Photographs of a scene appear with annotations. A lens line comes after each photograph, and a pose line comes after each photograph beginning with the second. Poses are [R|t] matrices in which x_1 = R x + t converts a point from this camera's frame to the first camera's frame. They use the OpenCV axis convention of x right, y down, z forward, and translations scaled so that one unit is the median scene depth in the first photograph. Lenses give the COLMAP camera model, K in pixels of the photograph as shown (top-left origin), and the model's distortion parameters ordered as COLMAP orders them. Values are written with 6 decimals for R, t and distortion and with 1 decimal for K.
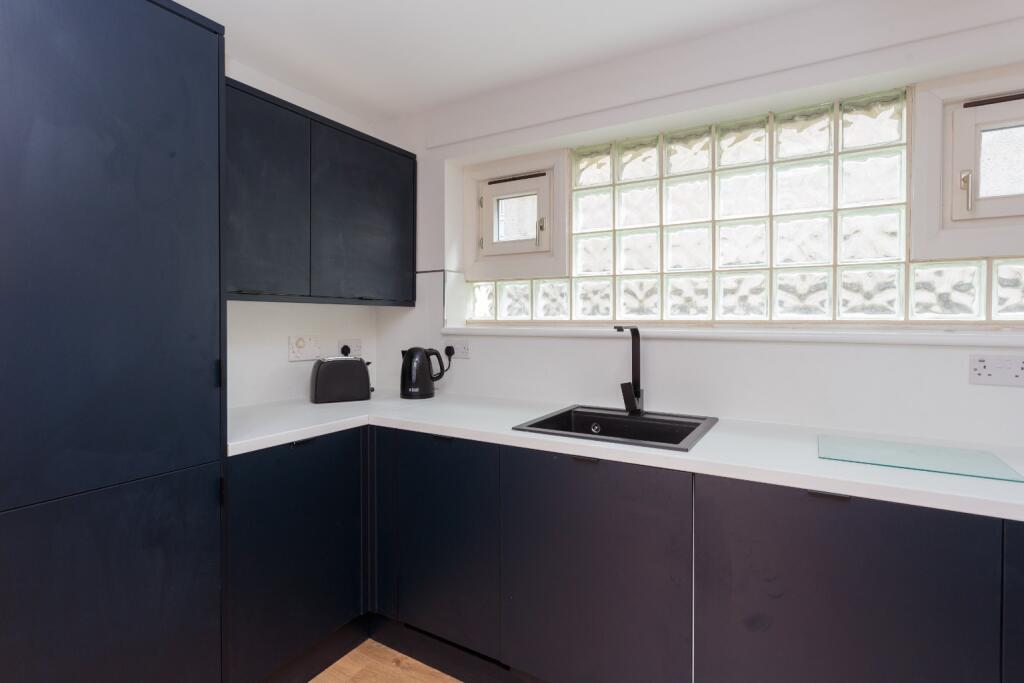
lens RADIAL K [[515.1, 0, 513.5], [0, 515.1, 325.3], [0, 0, 1]] dist [0.003571, 0.000544]
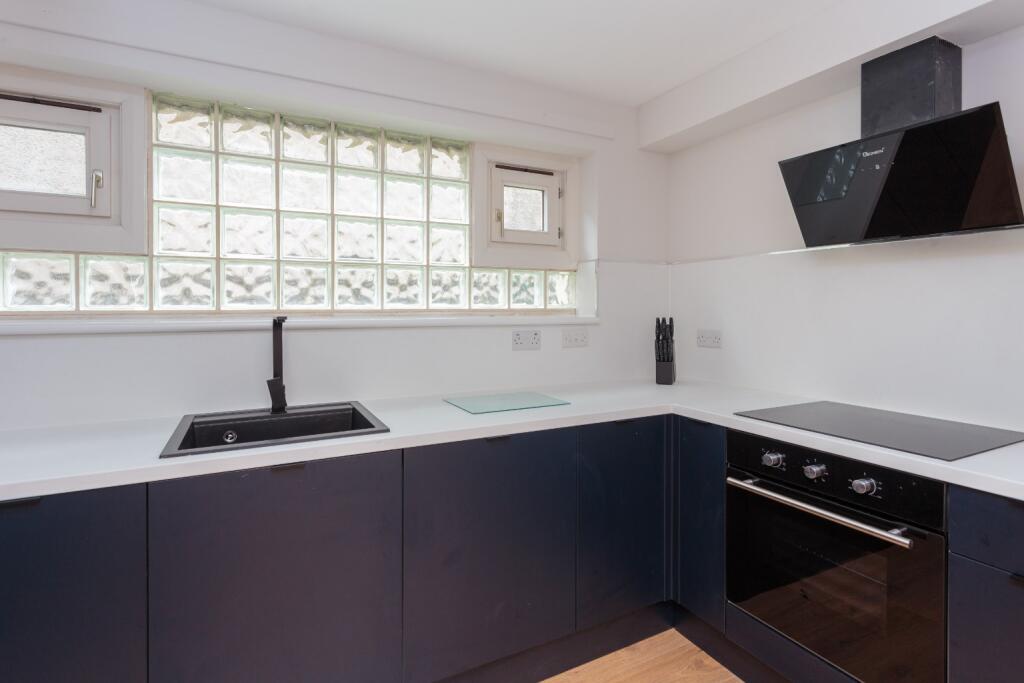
lens RADIAL K [[494.7, 0, 509.0], [0, 494.7, 316.8], [0, 0, 1]] dist [0.001444, 0.000477]
pose [[0.529086, -0.018026, 0.848377, -0.234040], [0.014513, 0.999820, 0.012192, -0.001927], [-0.848444, 0.005862, 0.529253, 0.142631]]
